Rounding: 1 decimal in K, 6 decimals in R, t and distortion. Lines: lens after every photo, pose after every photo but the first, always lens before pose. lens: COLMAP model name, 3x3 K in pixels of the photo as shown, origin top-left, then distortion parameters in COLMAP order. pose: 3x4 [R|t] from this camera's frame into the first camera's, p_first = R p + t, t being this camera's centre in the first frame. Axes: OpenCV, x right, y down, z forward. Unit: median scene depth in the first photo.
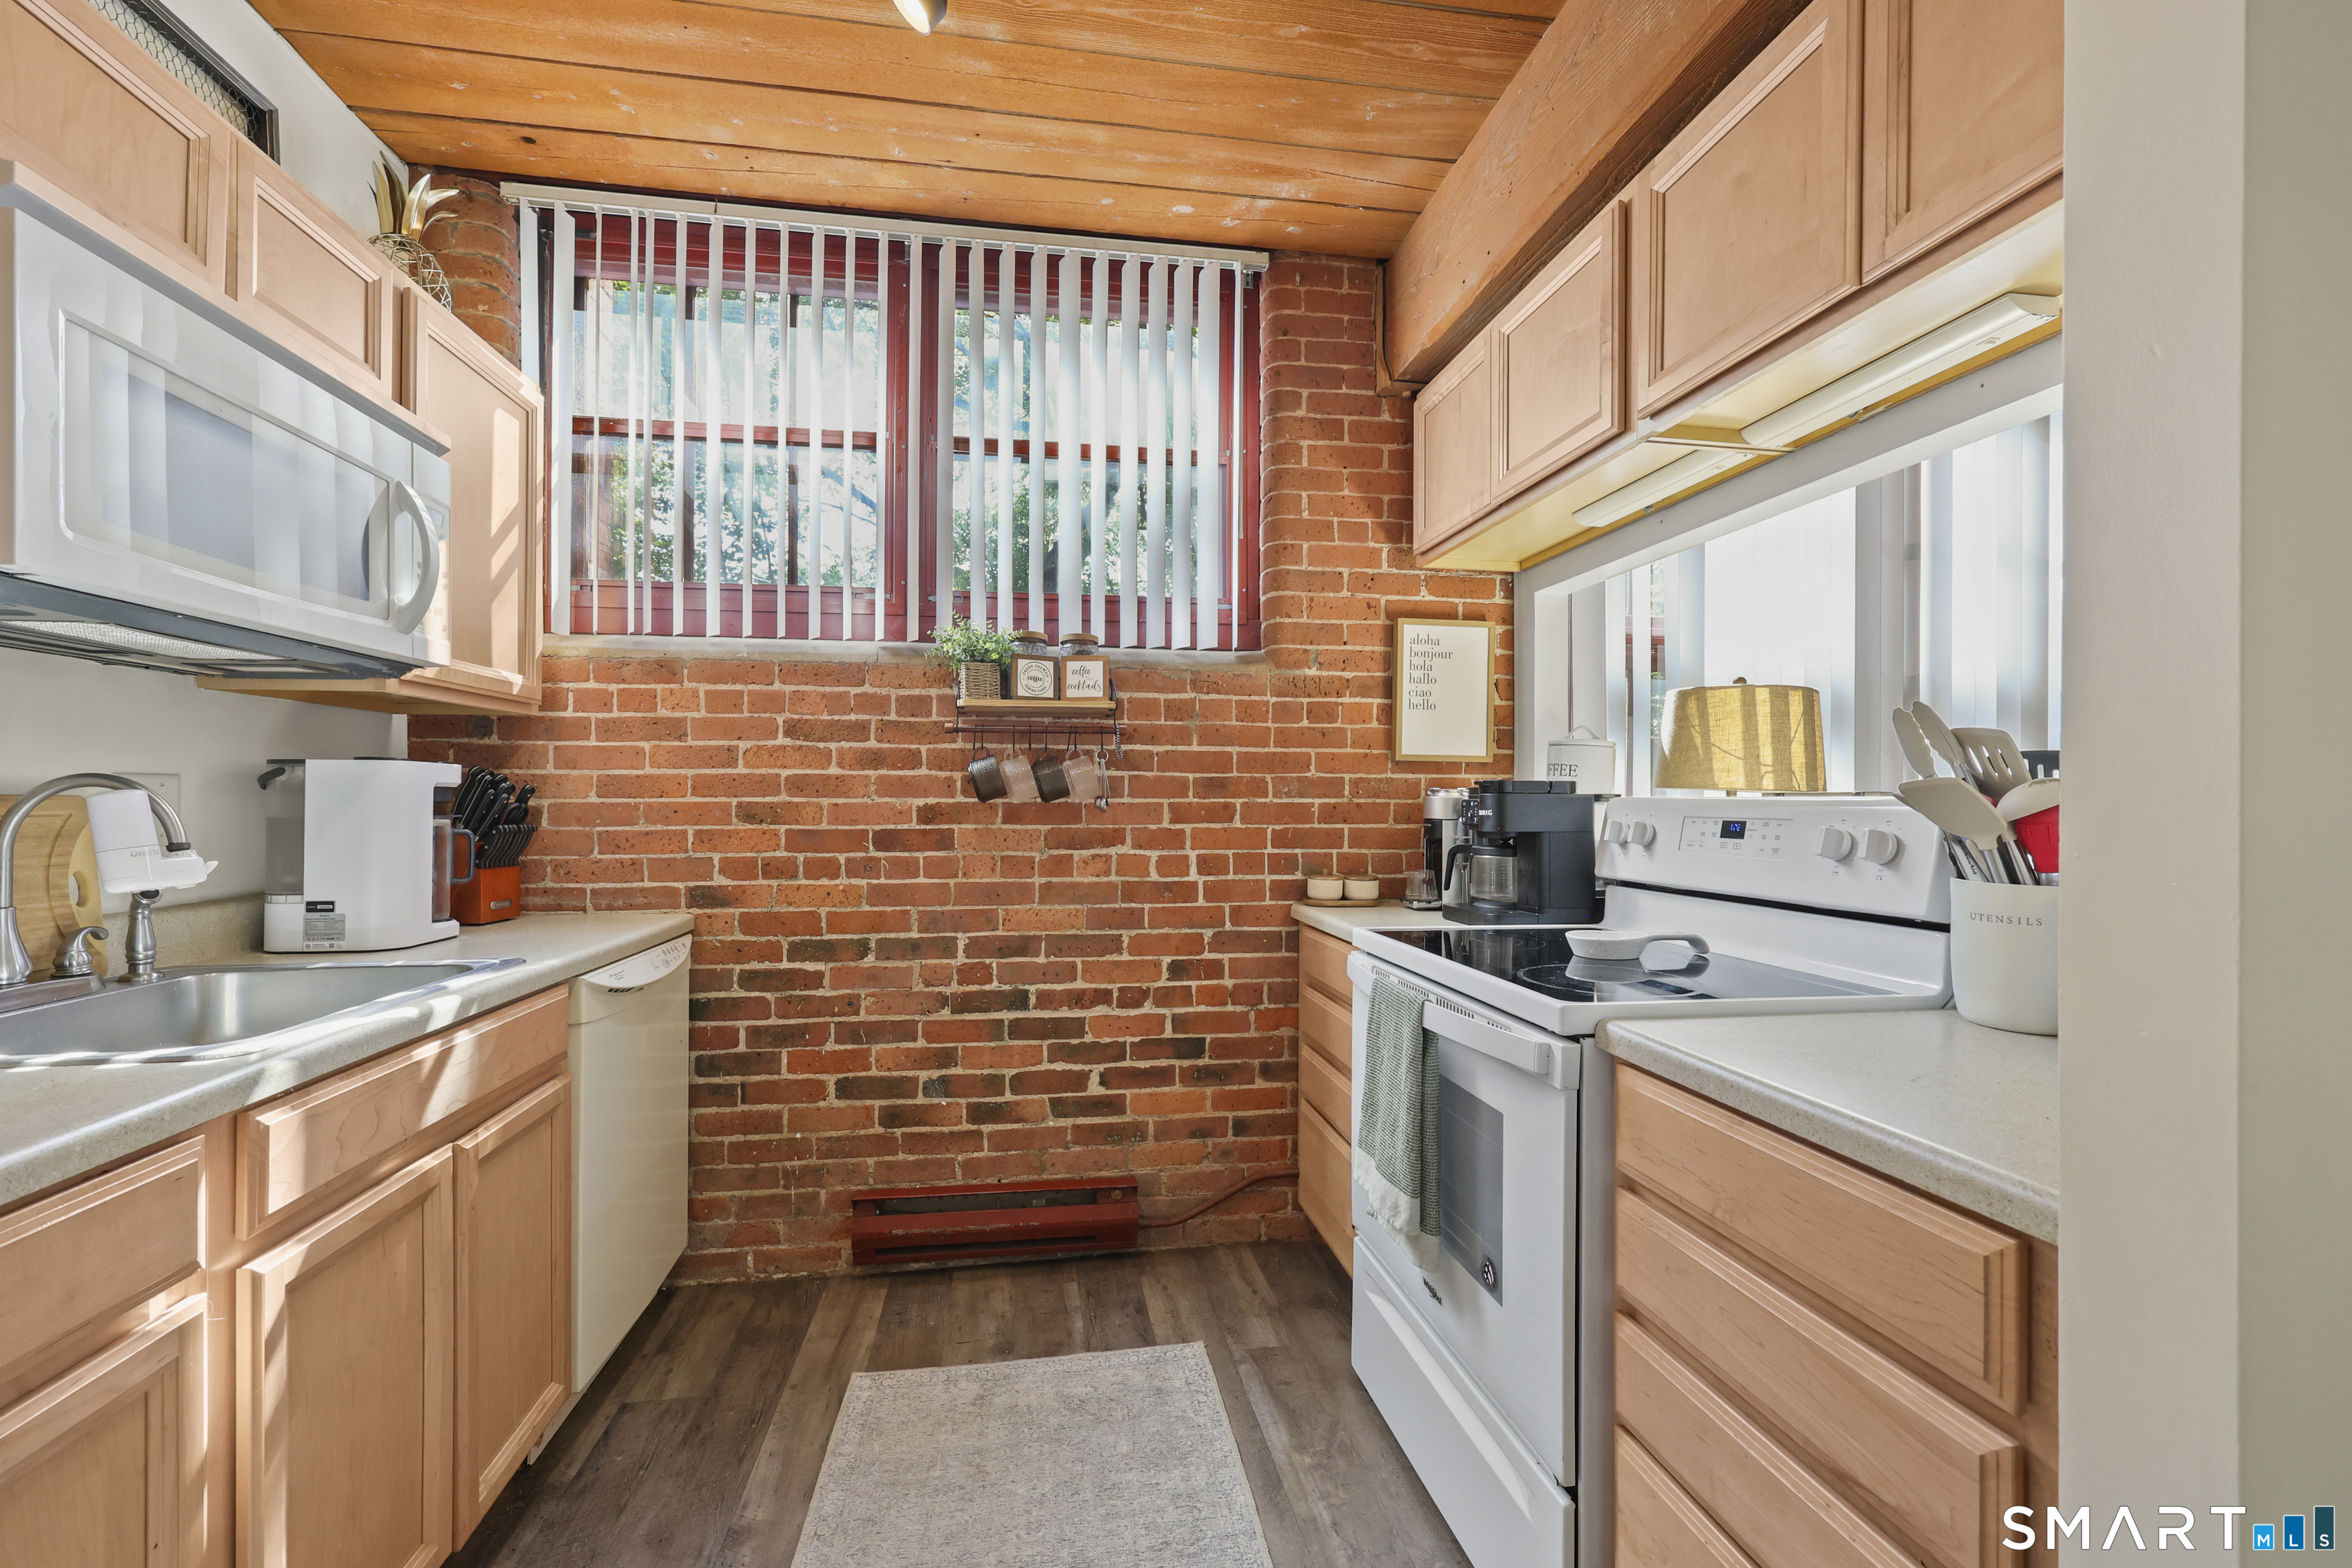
lens RADIAL K [[949.4, 0, 1167.7], [0, 949.4, 791.4], [0, 0, 1]] dist [0.002264, 0.000614]
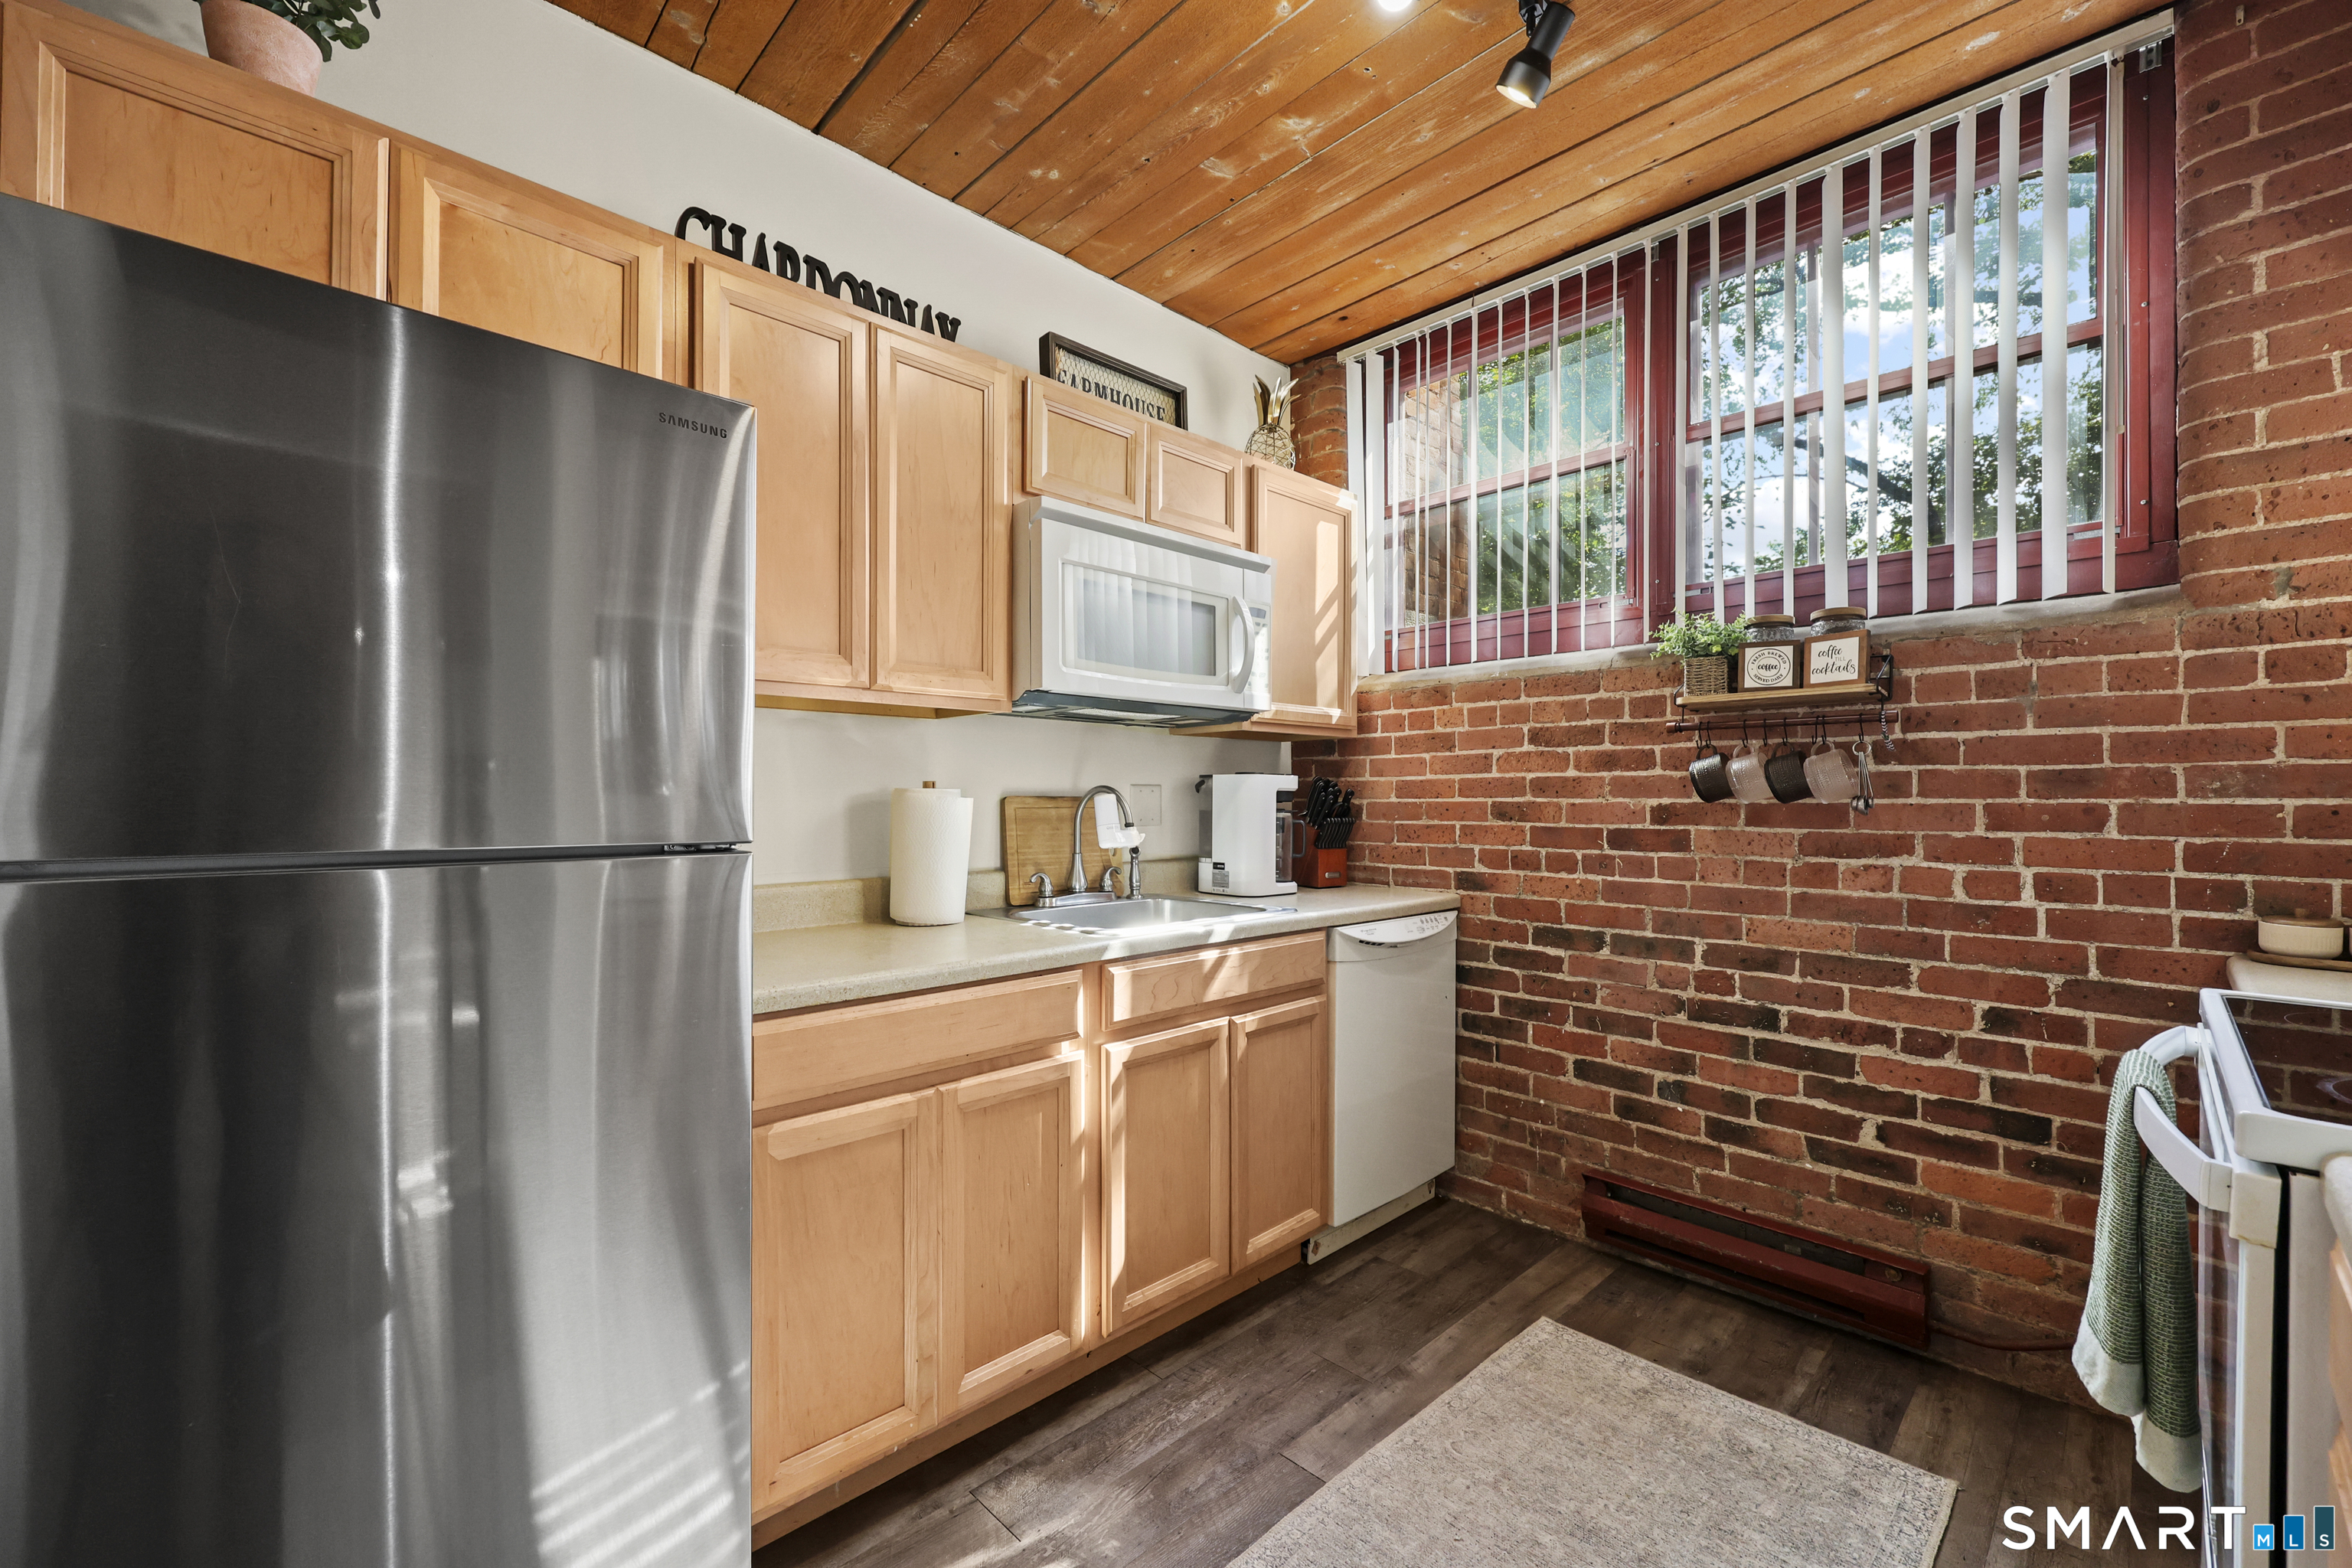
lens RADIAL K [[949.4, 0, 1180.5], [0, 949.4, 793.4], [0, 0, 1]] dist [0.002264, 0.000614]
pose [[0.582089, -0.005070, -0.813110, 0.274544], [0.006157, 0.999979, -0.001828, 0.000662], [0.813102, -0.003942, 0.582108, 0.010294]]
